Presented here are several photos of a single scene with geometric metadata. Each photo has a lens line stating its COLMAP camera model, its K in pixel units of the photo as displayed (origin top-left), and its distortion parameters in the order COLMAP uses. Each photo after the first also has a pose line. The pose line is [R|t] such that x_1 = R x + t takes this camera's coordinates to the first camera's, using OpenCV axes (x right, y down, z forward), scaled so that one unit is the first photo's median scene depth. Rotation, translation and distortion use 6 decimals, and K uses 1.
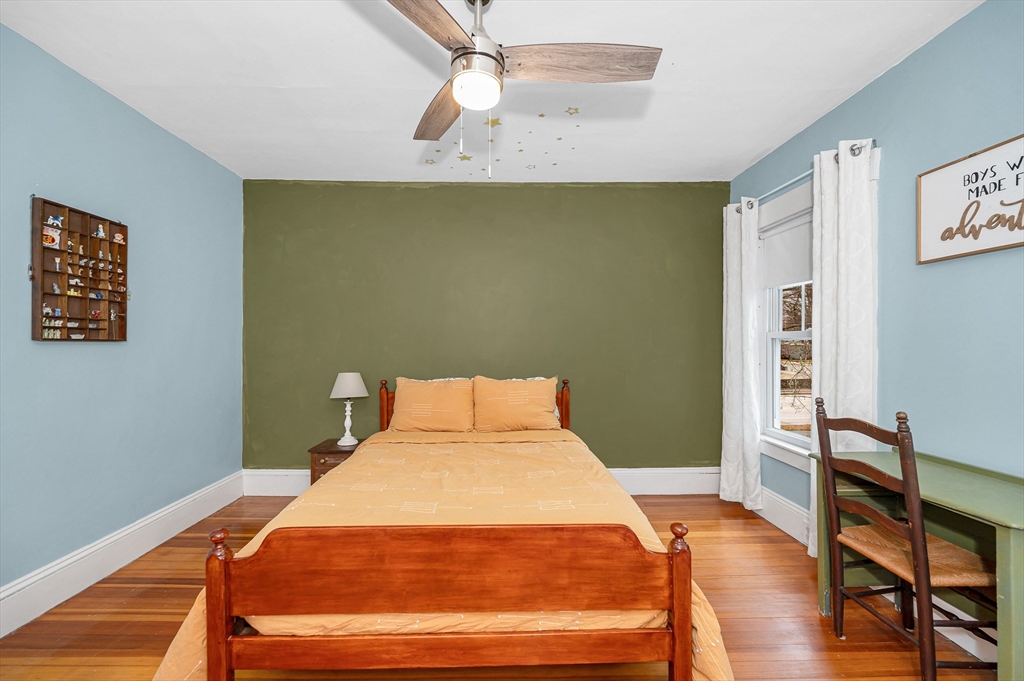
lens RADIAL K [[429.3, 0, 512.2], [0, 429.3, 344.3], [0, 0, 1]] dist [-0.002141, -0.000486]
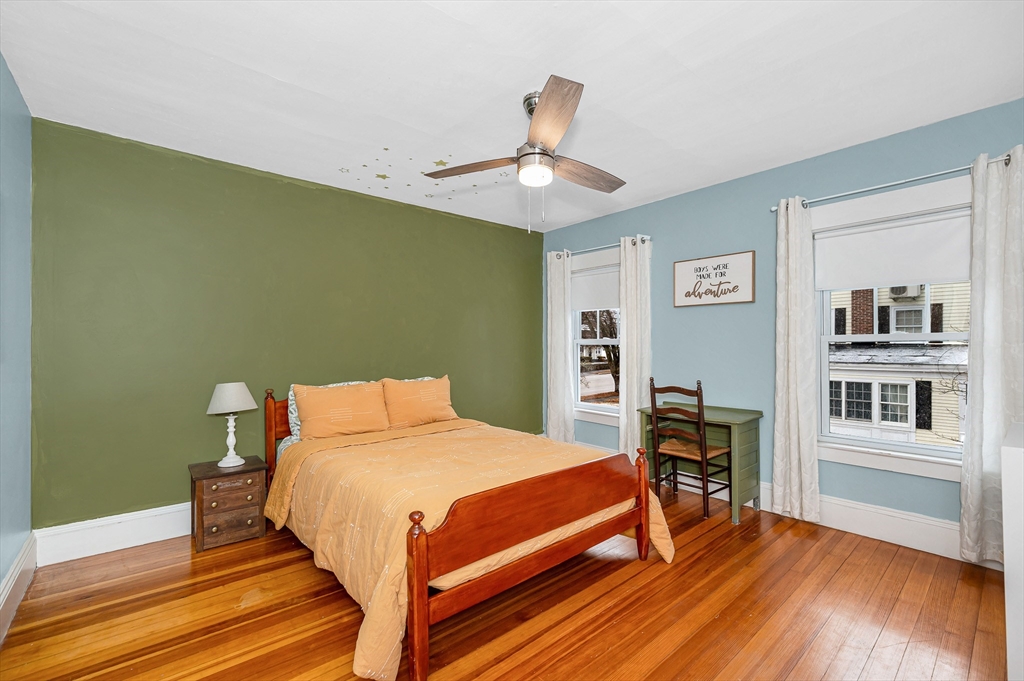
lens RADIAL K [[409.0, 0, 525.5], [0, 409.0, 343.1], [0, 0, 1]] dist [-0.000530, -0.000207]
pose [[0.780688, 0.000651, 0.624921, -0.769866], [0.003259, 0.999982, -0.005113, -0.014939], [-0.624913, 0.006028, 0.780671, -0.041563]]
